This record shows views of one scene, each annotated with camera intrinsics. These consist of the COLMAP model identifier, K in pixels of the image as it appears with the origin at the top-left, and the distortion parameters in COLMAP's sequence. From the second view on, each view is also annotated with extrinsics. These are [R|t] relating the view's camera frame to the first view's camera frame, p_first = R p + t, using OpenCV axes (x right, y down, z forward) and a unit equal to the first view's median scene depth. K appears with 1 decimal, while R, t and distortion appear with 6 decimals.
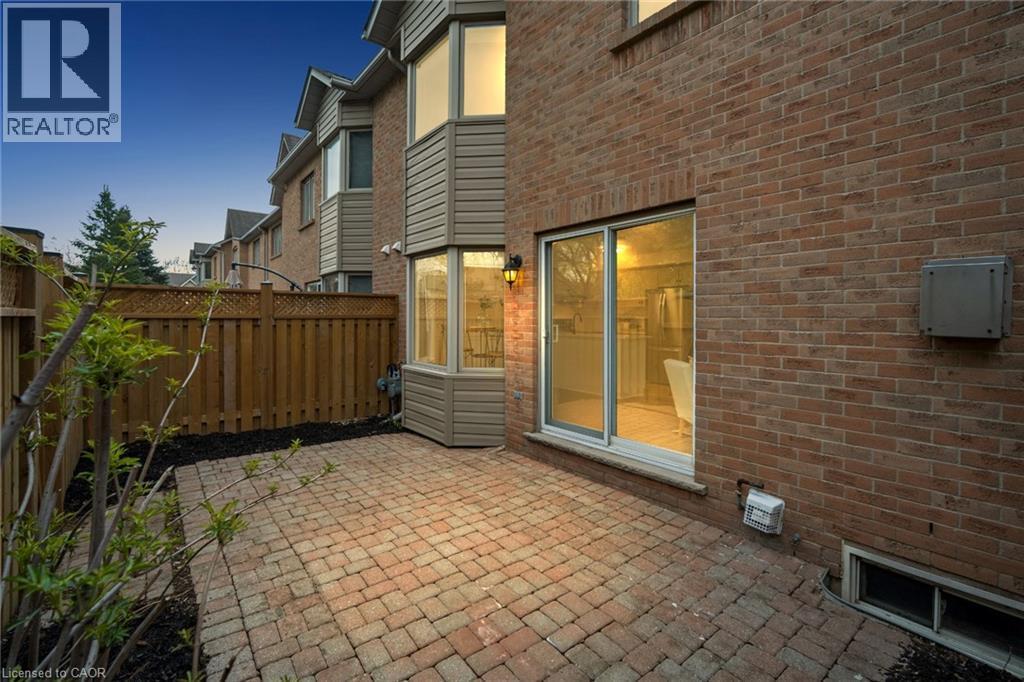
lens RADIAL K [[448.1, 0, 514.5], [0, 448.1, 318.2], [0, 0, 1]] dist [-0.014106, -0.000067]
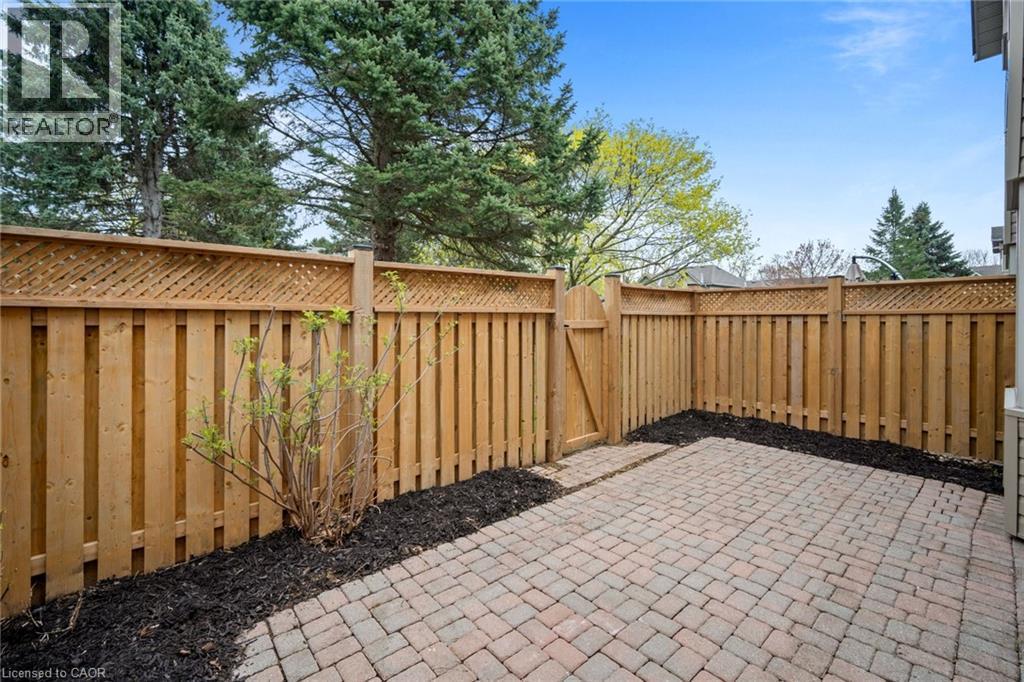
lens RADIAL K [[448.1, 0, 514.5], [0, 448.1, 318.2], [0, 0, 1]] dist [-0.014106, -0.000067]
pose [[0.053838, -0.004627, -0.998539, 0.478486], [0.003014, 0.999985, -0.004471, 0.015992], [0.998545, -0.002769, 0.053851, 0.433124]]
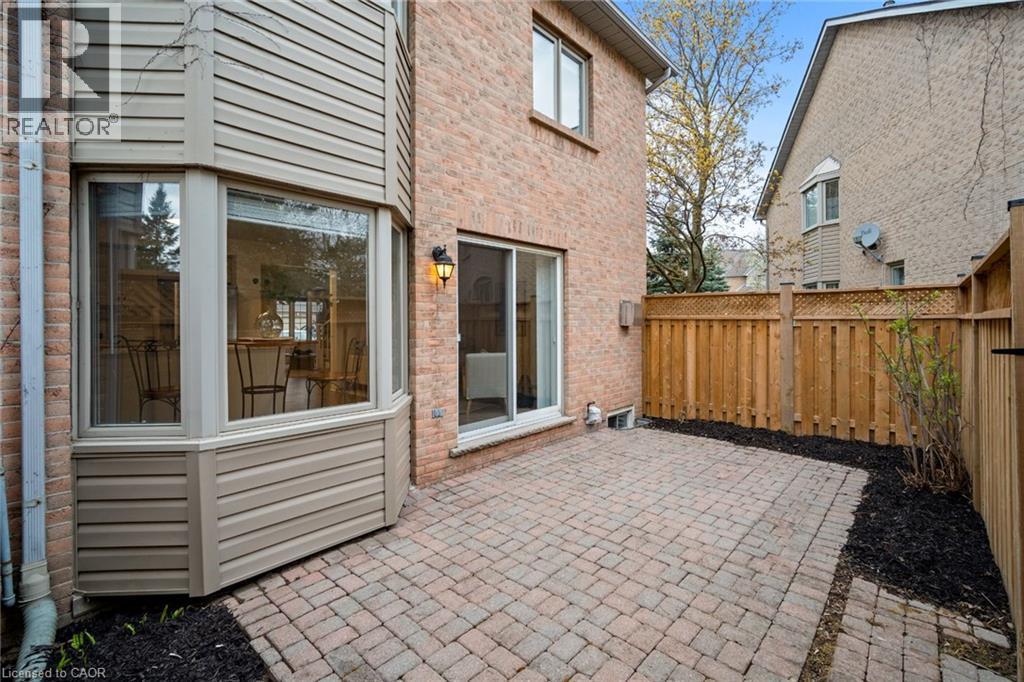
lens RADIAL K [[453.7, 0, 514.7], [0, 453.7, 325.0], [0, 0, 1]] dist [-0.003023, -0.000072]
pose [[-0.147767, -0.007708, 0.988992, -1.023470], [0.006873, 0.999937, 0.008820, -0.000755], [-0.988998, 0.008100, -0.147705, 1.170264]]
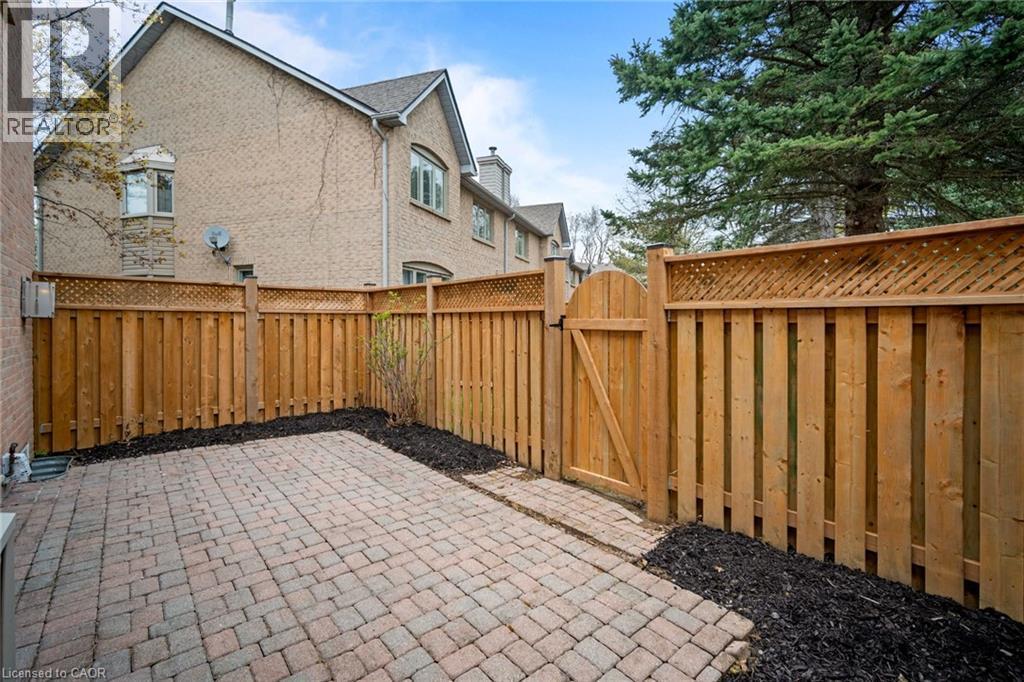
lens RADIAL K [[453.7, 0, 514.7], [0, 453.7, 325.0], [0, 0, 1]] dist [-0.003023, -0.000072]
pose [[-0.999474, -0.002099, -0.032360, -0.542481], [-0.002564, 0.999894, 0.014325, 0.017921], [0.032326, 0.014400, -0.999374, 1.601149]]
